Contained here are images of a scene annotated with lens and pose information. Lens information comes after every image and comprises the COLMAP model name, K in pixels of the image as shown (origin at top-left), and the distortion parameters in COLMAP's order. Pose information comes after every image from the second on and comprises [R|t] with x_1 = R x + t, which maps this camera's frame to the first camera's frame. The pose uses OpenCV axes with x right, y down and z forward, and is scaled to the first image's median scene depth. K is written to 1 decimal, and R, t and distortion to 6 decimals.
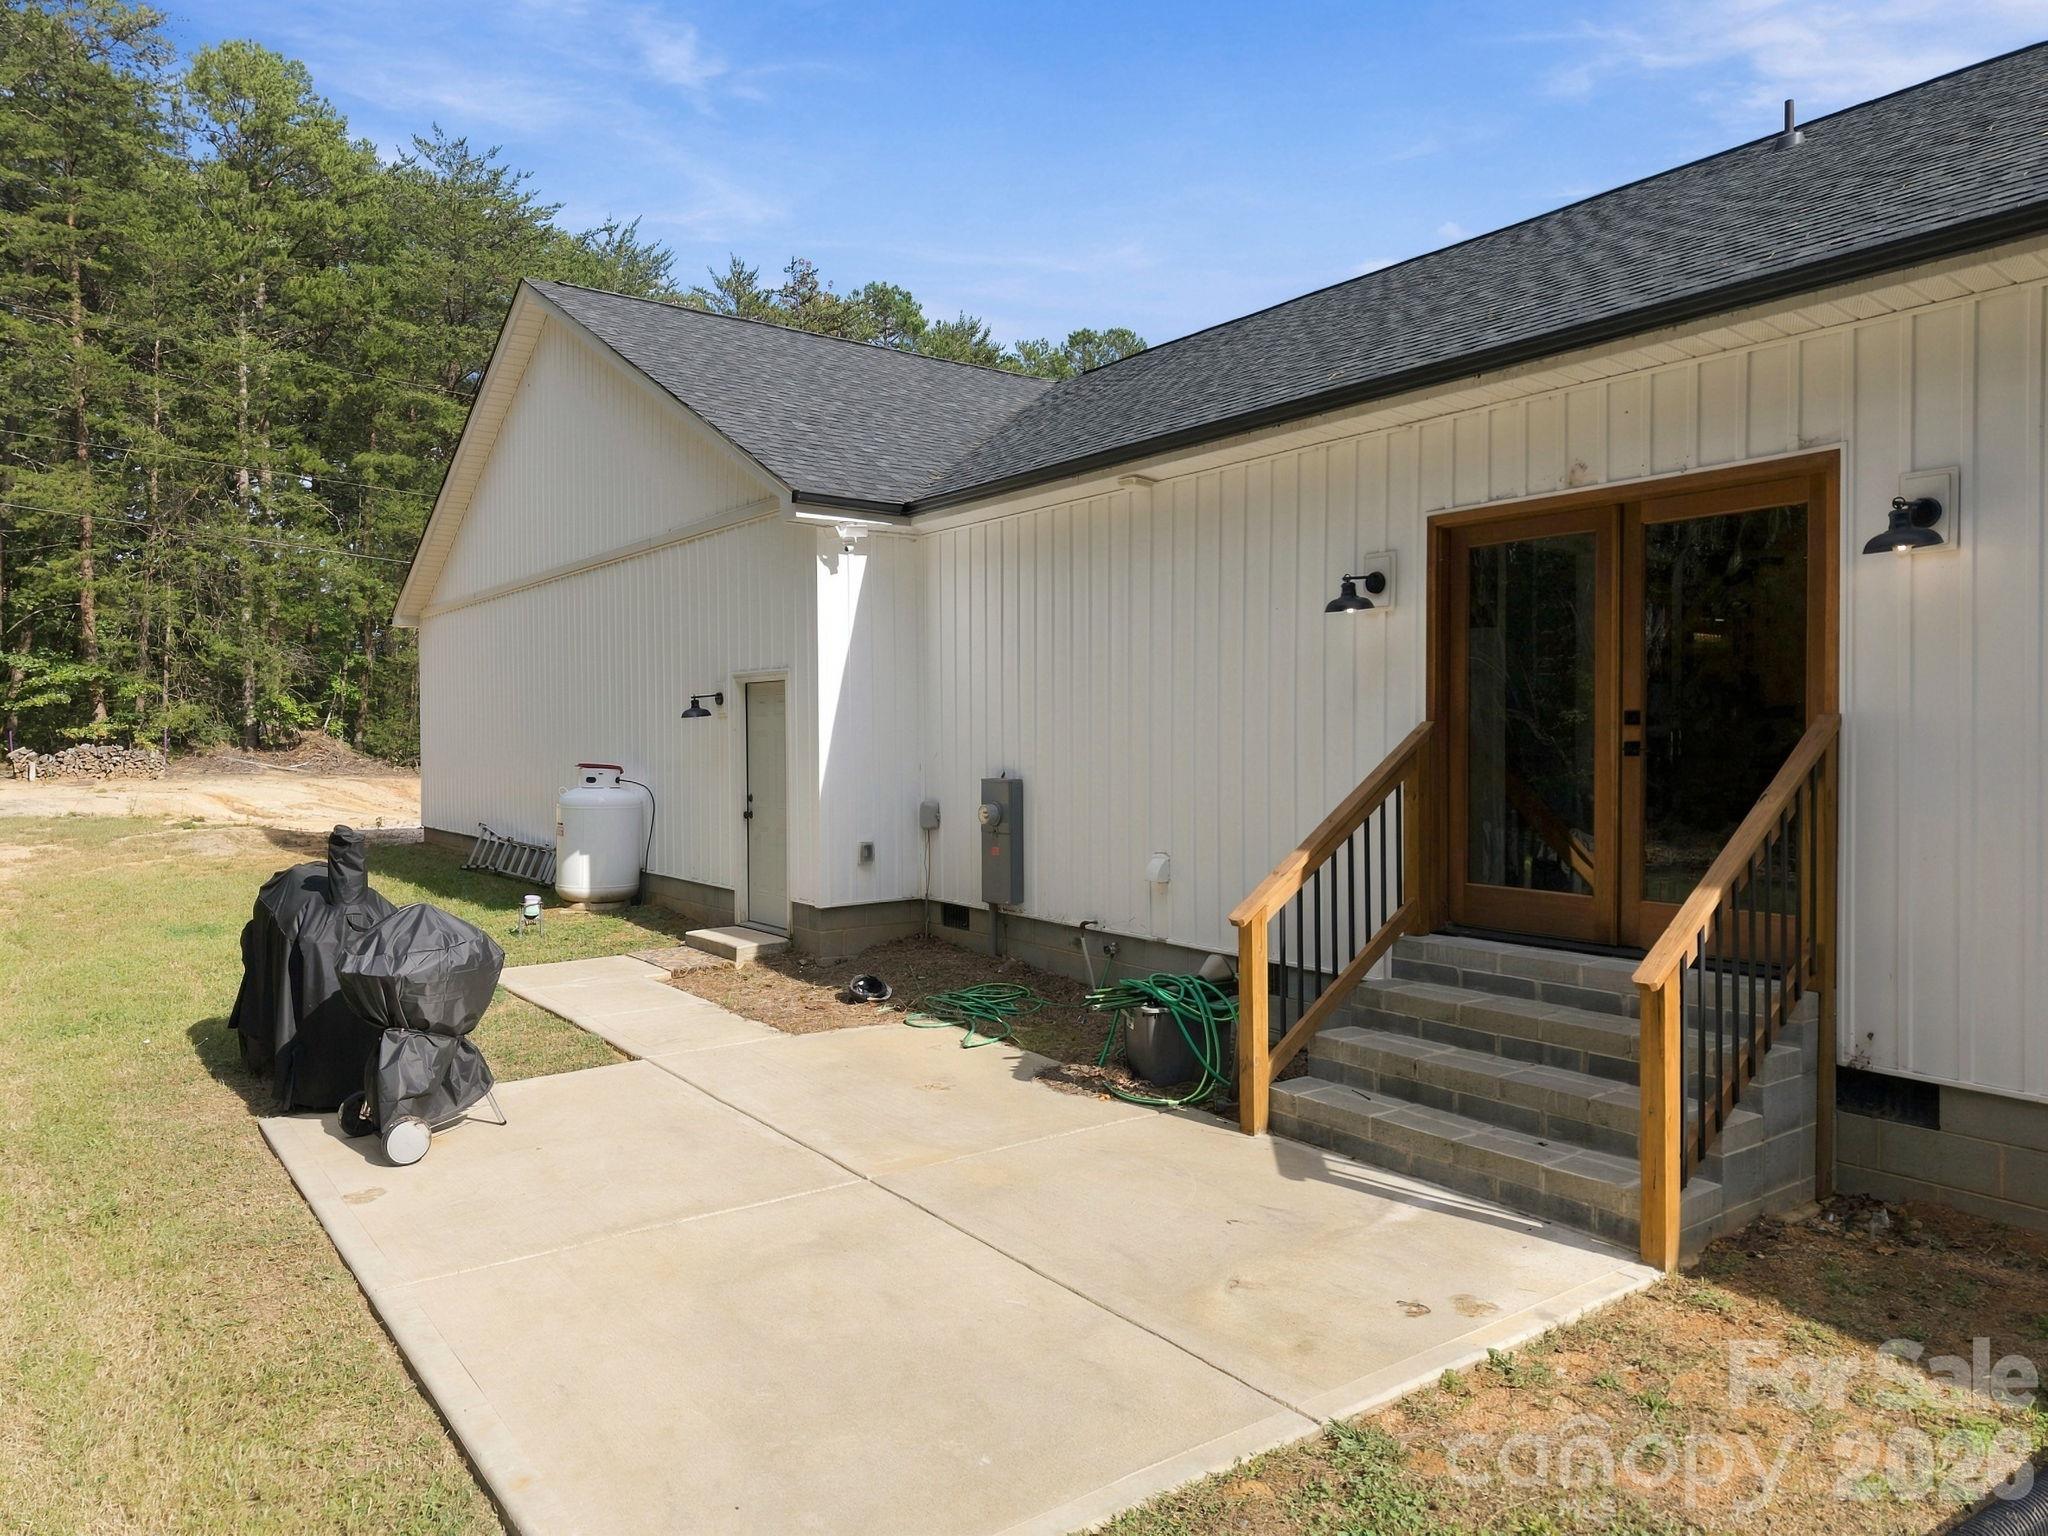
lens RADIAL K [[1369.0, 0, 1035.1], [0, 1369.0, 758.8], [0, 0, 1]] dist [0.005210, -0.001012]
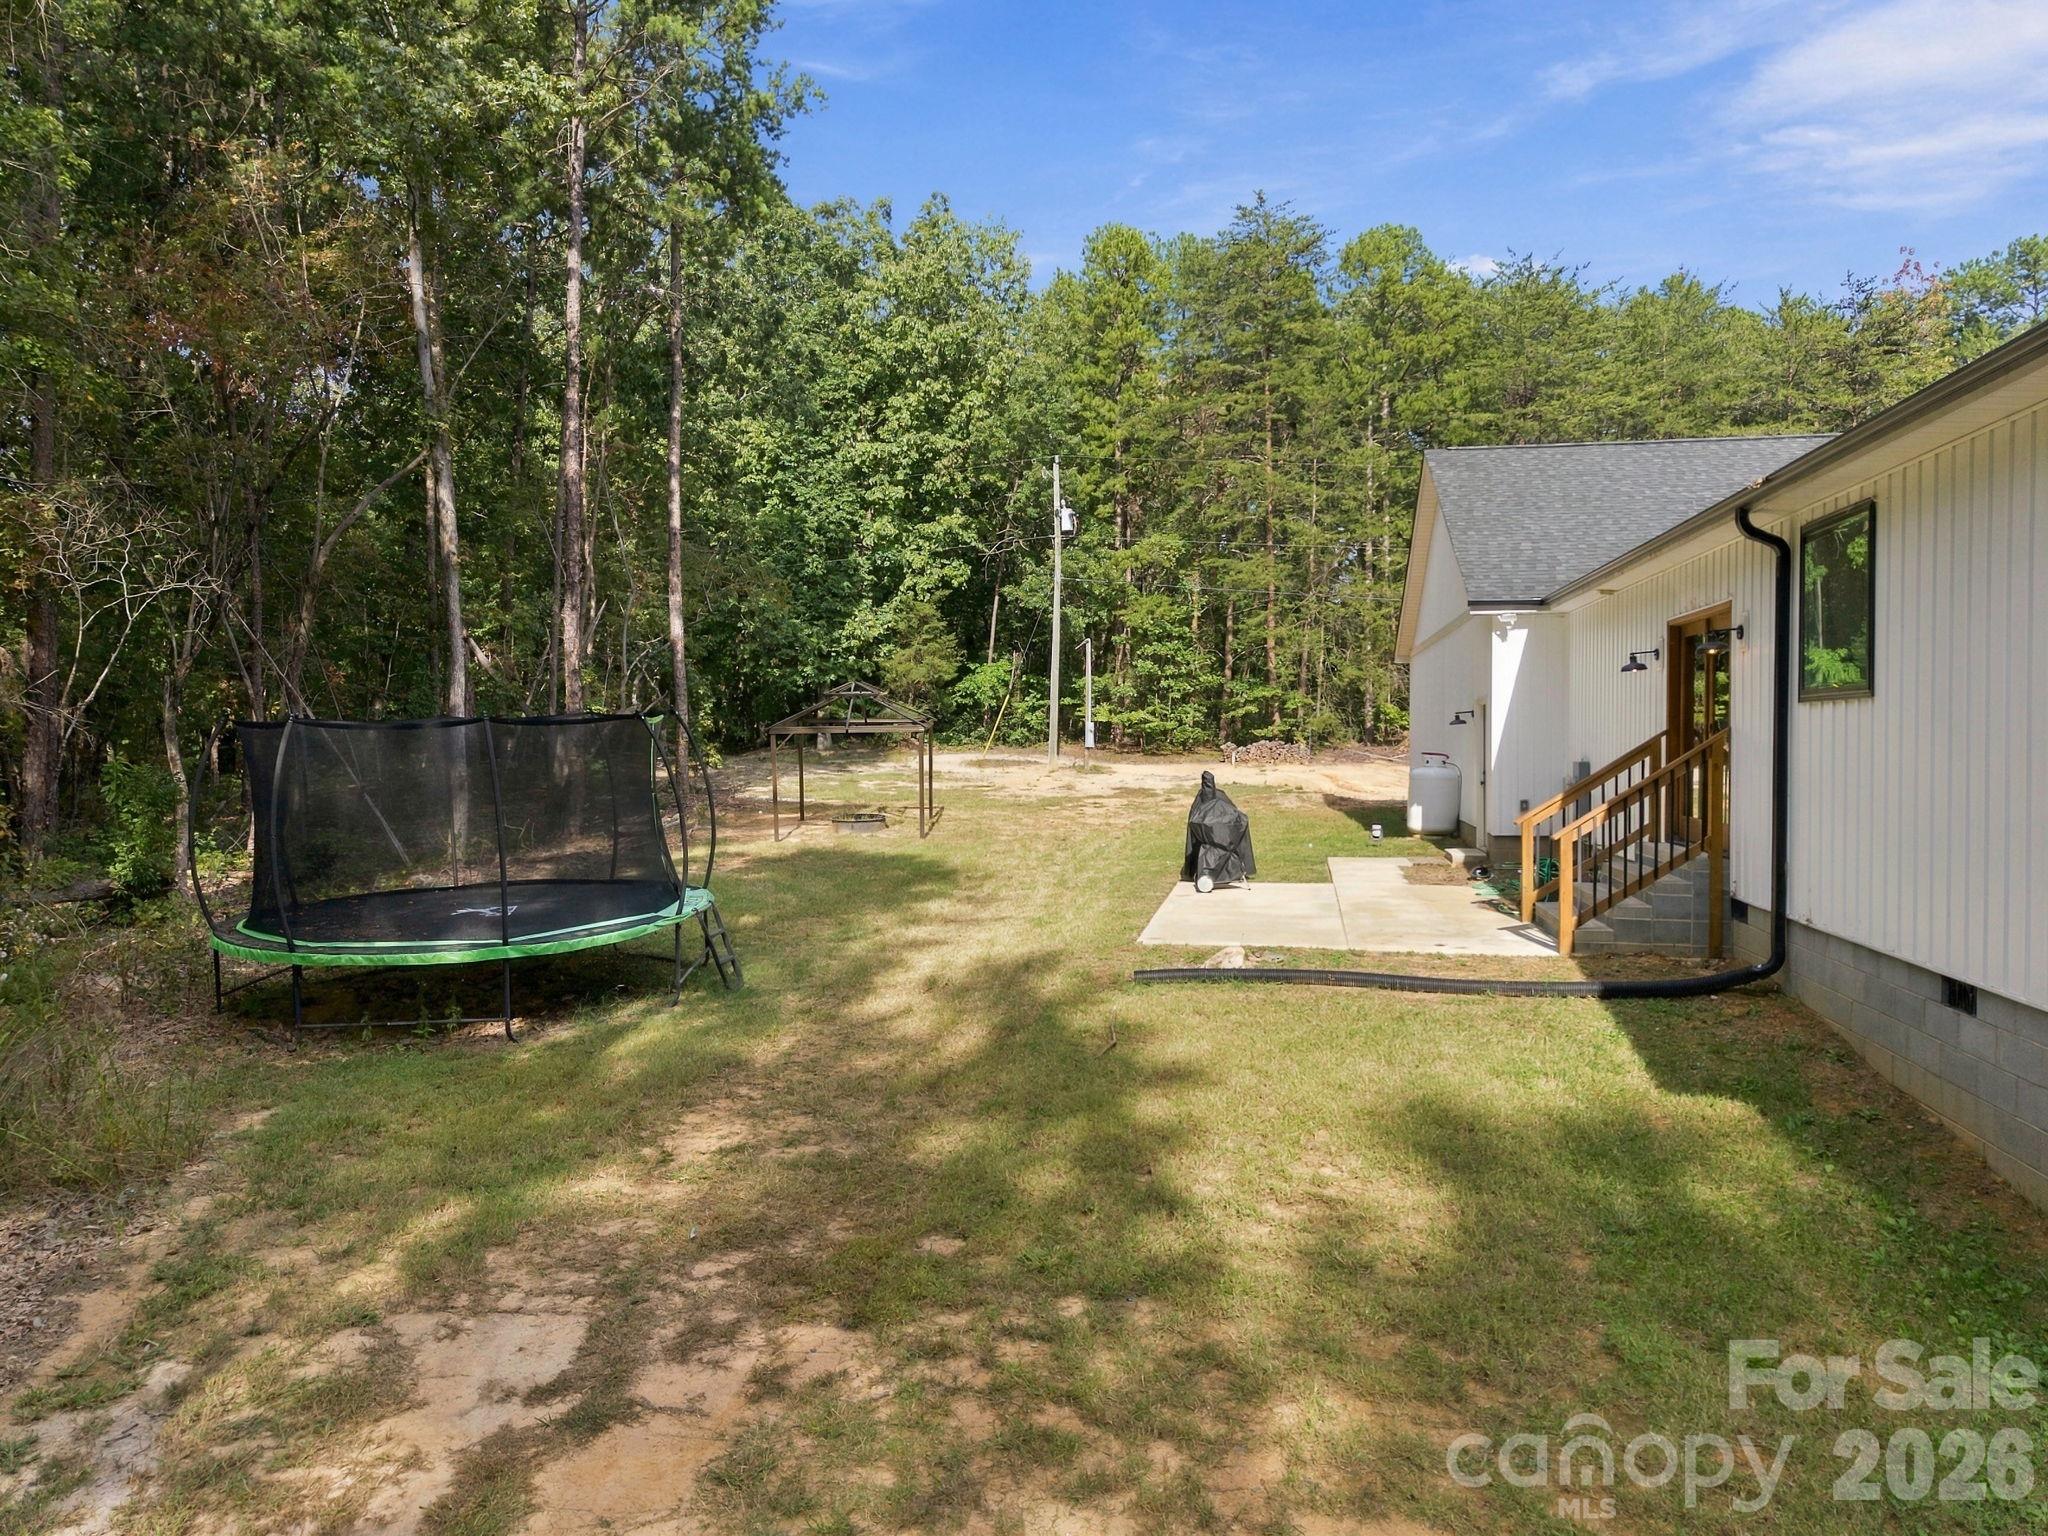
lens RADIAL K [[1369.0, 0, 1035.1], [0, 1369.0, 758.8], [0, 0, 1]] dist [0.005210, -0.001012]
pose [[0.677011, 0.015792, -0.735803, 0.228719], [-0.015431, 0.999855, 0.007261, 0.002643], [0.735811, 0.006438, 0.677156, -0.189515]]
